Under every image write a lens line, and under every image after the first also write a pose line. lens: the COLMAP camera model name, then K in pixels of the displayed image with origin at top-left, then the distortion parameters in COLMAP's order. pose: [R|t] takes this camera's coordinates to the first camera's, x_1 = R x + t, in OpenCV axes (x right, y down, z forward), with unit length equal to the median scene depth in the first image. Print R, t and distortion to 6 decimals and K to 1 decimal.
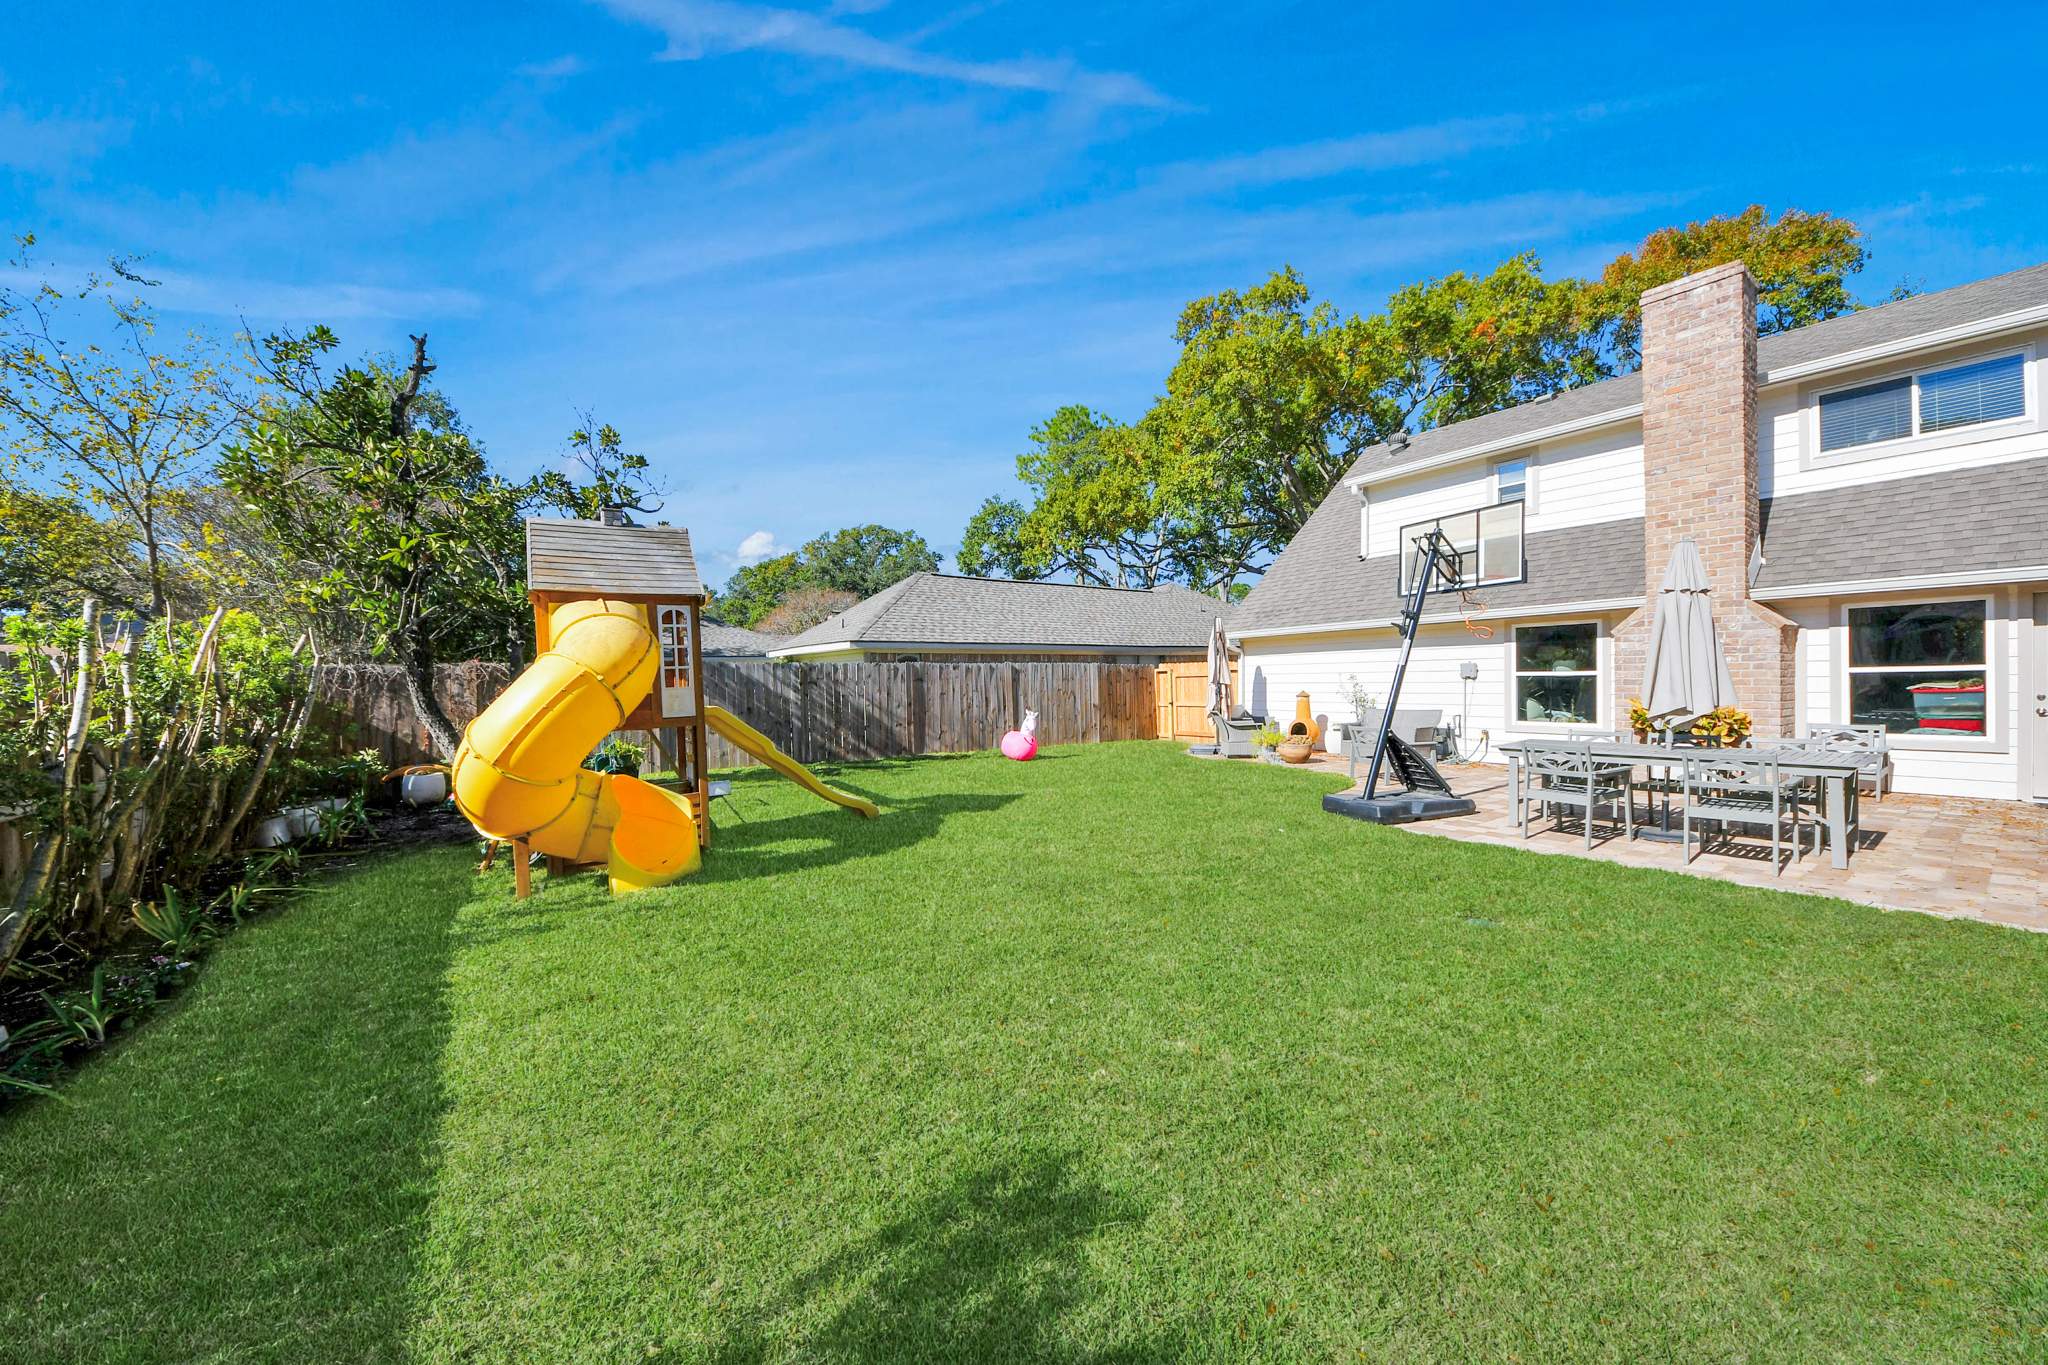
lens RADIAL K [[725.6, 0, 1029.3], [0, 725.6, 691.4], [0, 0, 1]] dist [0.022171, -0.017065]
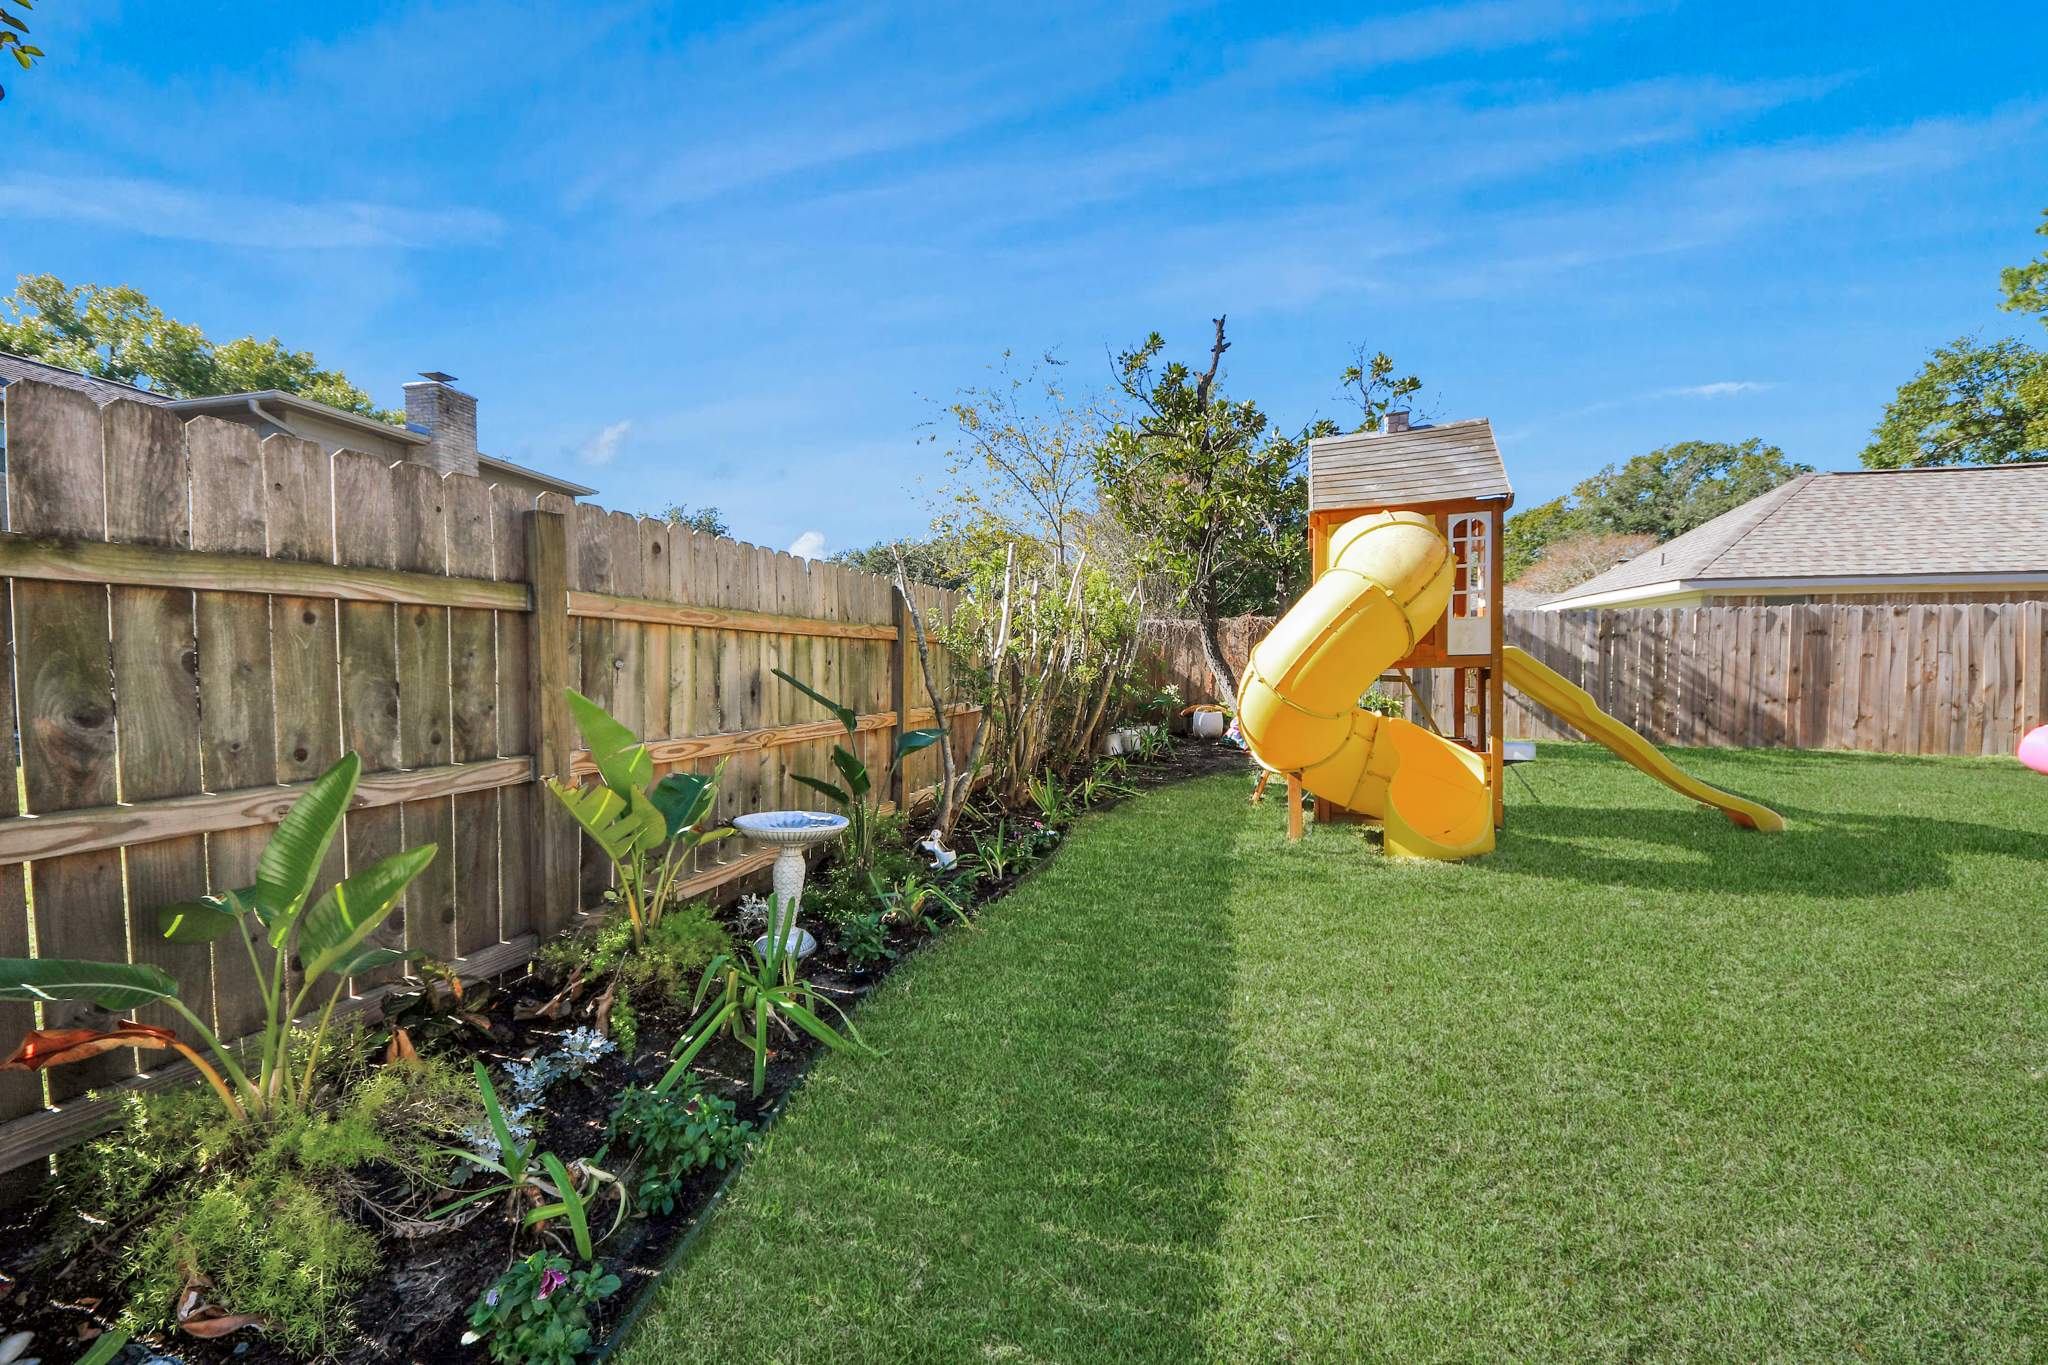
lens RADIAL K [[723.3, 0, 1036.2], [0, 723.3, 693.5], [0, 0, 1]] dist [0.020872, -0.016809]
pose [[0.604300, 0.057194, -0.794701, -0.094644], [-0.024284, 0.998279, 0.053379, 0.032629], [0.796386, -0.012958, 0.604649, 0.103078]]
